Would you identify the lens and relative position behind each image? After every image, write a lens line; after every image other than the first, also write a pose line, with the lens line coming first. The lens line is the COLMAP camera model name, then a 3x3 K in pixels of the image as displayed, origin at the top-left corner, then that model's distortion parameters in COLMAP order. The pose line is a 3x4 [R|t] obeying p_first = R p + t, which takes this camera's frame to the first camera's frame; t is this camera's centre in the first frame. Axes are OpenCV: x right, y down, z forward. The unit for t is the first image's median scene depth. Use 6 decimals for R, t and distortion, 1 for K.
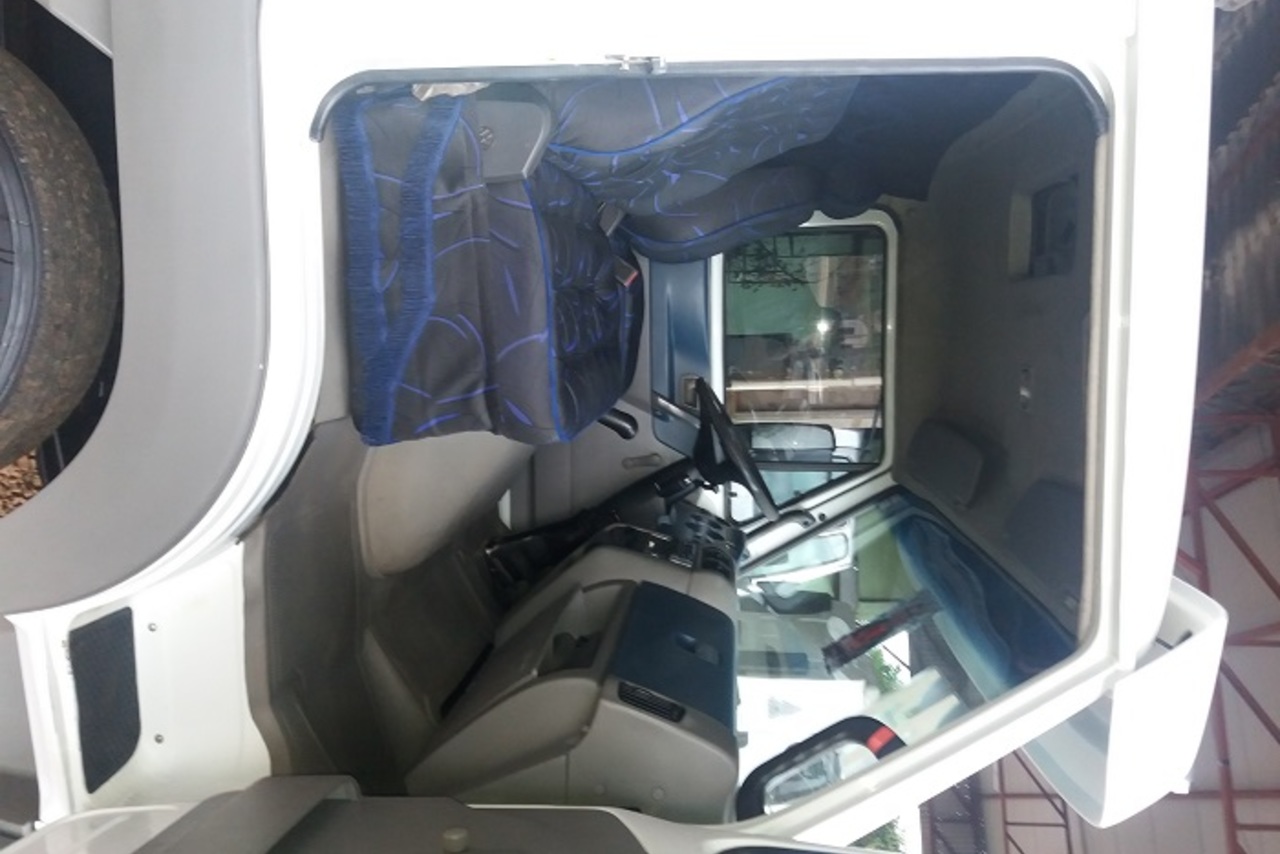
lens RADIAL K [[1081.2, 0, 640.0], [0, 1081.2, 427.0], [0, 0, 1]] dist [-0.001740, -0.001743]
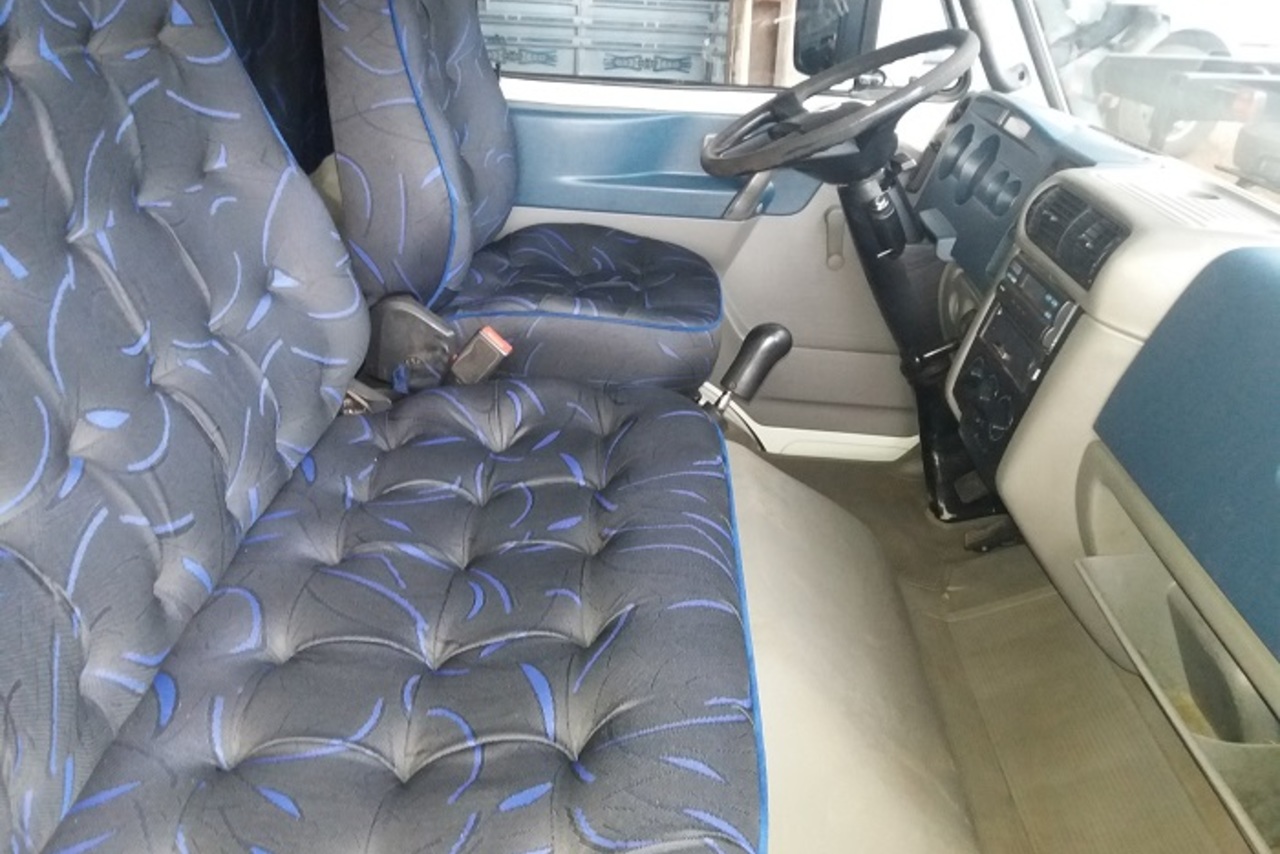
lens RADIAL K [[1081.2, 0, 640.0], [0, 1081.2, 427.0], [0, 0, 1]] dist [-0.001740, -0.001743]
pose [[0.069219, -0.936099, -0.344859, 0.119994], [0.988908, 0.109922, -0.099888, -0.005823], [0.131412, -0.334119, 0.933325, 0.412426]]
